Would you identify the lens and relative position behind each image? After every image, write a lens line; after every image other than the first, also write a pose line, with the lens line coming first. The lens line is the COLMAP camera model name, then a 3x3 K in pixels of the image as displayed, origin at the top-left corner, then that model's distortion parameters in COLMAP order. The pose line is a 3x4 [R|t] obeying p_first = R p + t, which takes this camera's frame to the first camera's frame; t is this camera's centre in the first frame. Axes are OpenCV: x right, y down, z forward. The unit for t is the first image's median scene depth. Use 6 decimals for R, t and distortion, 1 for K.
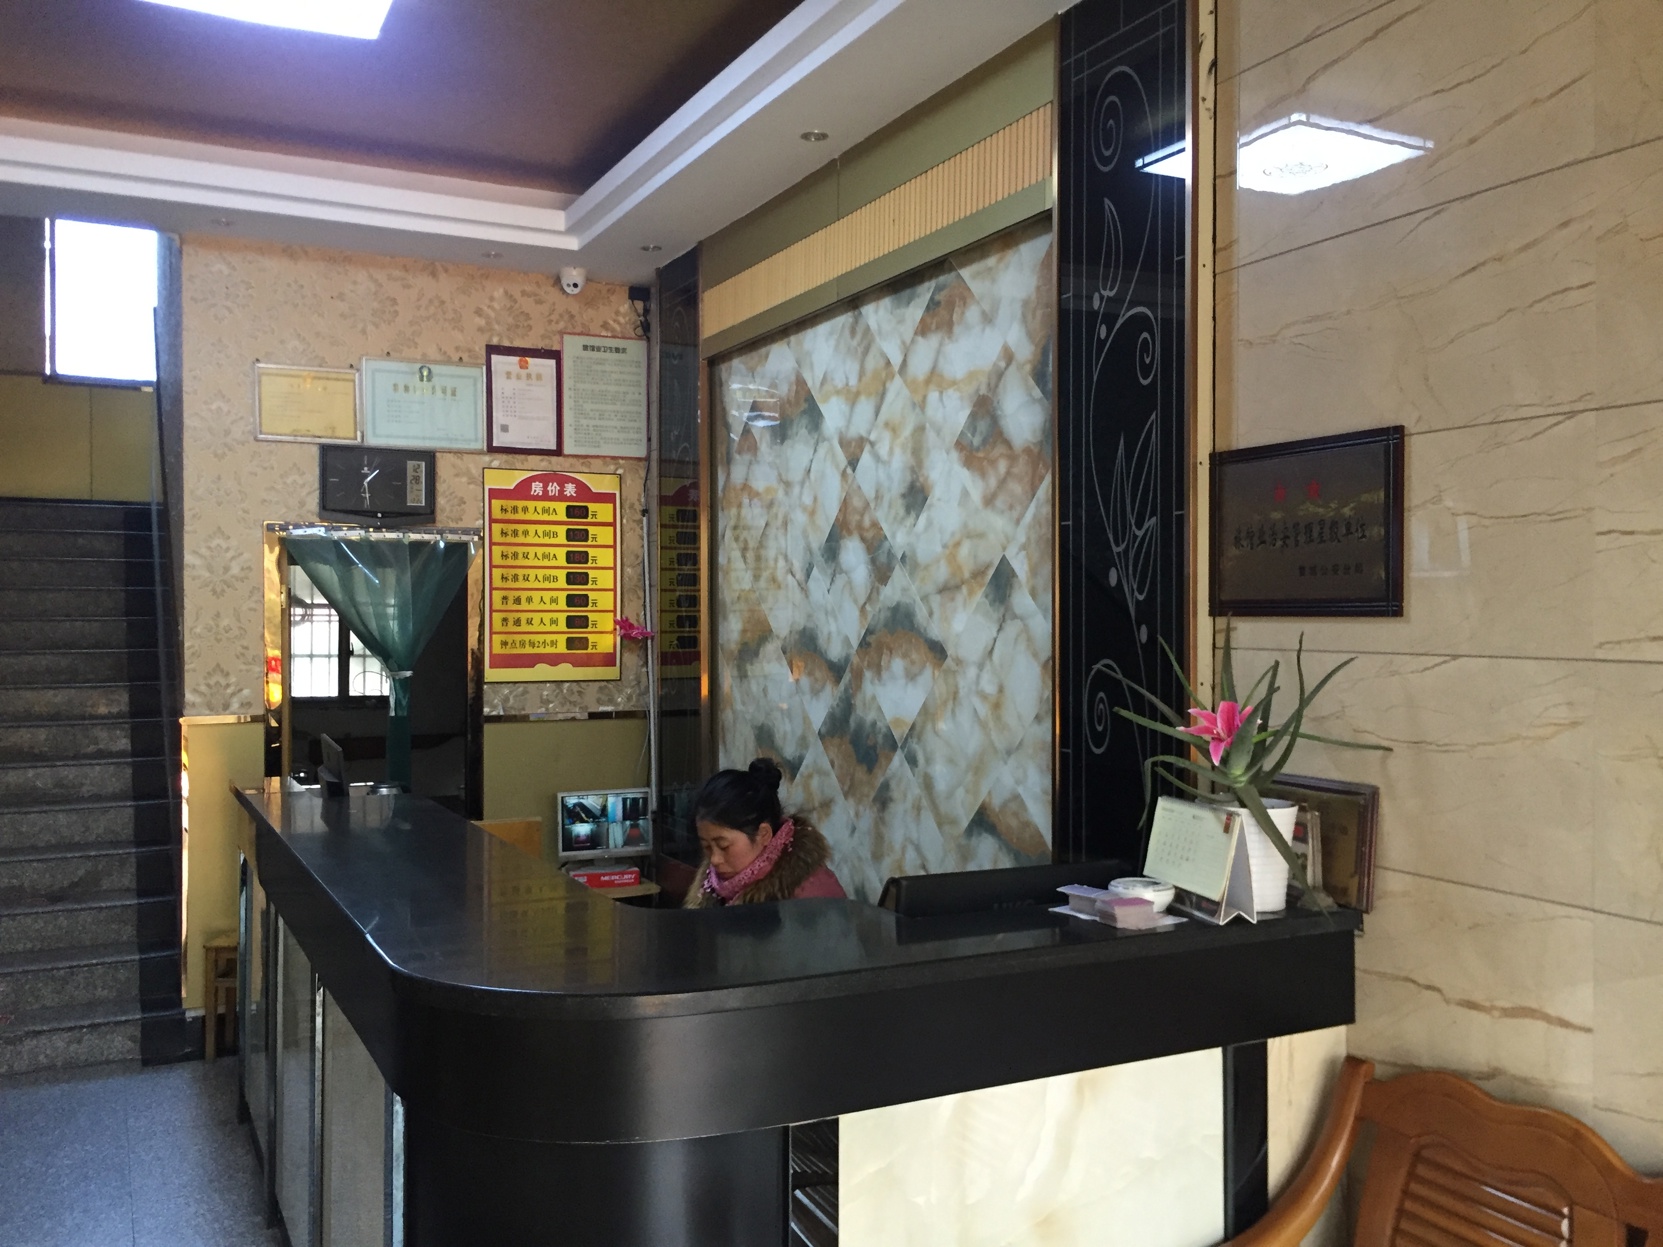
lens RADIAL K [[1422.1, 0, 831.5], [0, 1422.1, 623.5], [0, 0, 1]] dist [-0.001809, 0.555504]
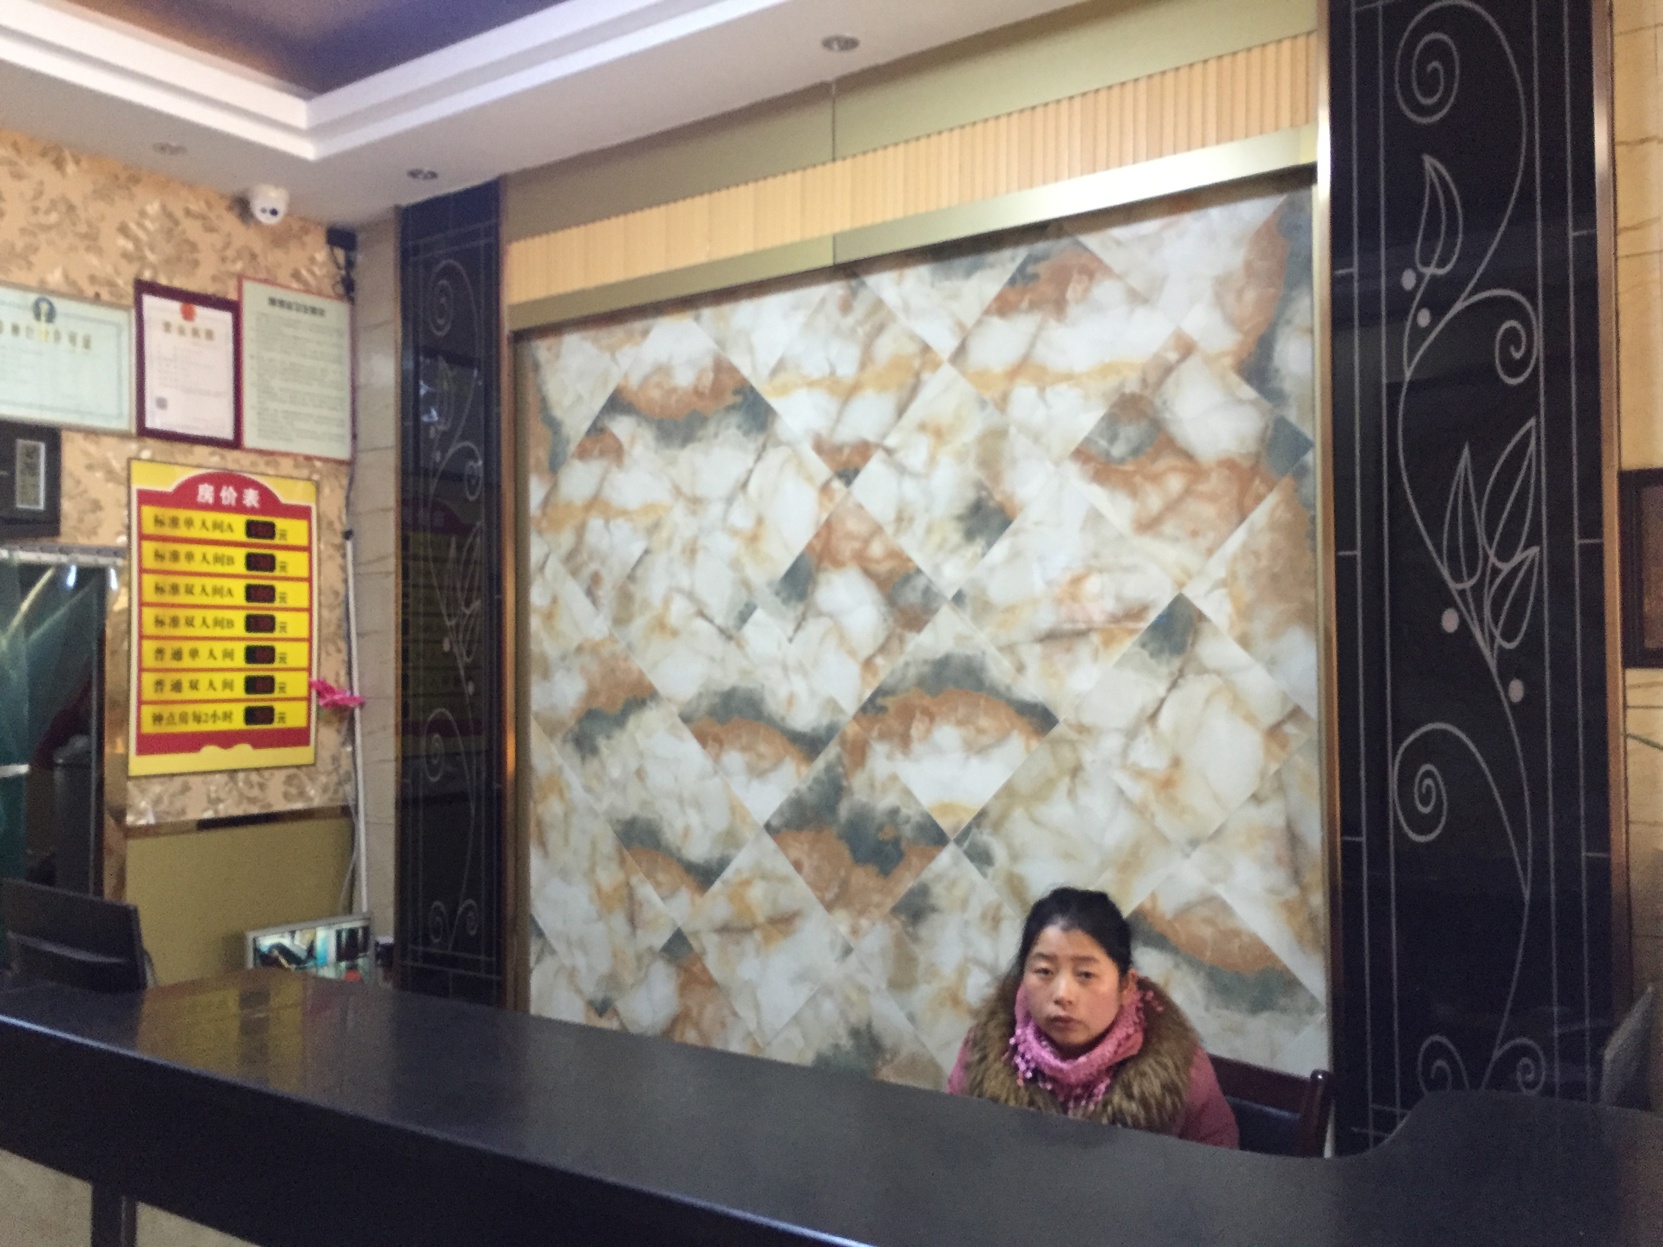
lens RADIAL K [[1416.5, 0, 831.5], [0, 1416.5, 623.5], [0, 0, 1]] dist [0.056678, -0.004525]
pose [[0.883510, 0.008479, 0.468335, -0.329085], [0.010046, 0.999263, -0.037043, -0.003026], [-0.468304, 0.037433, 0.882774, 0.301744]]
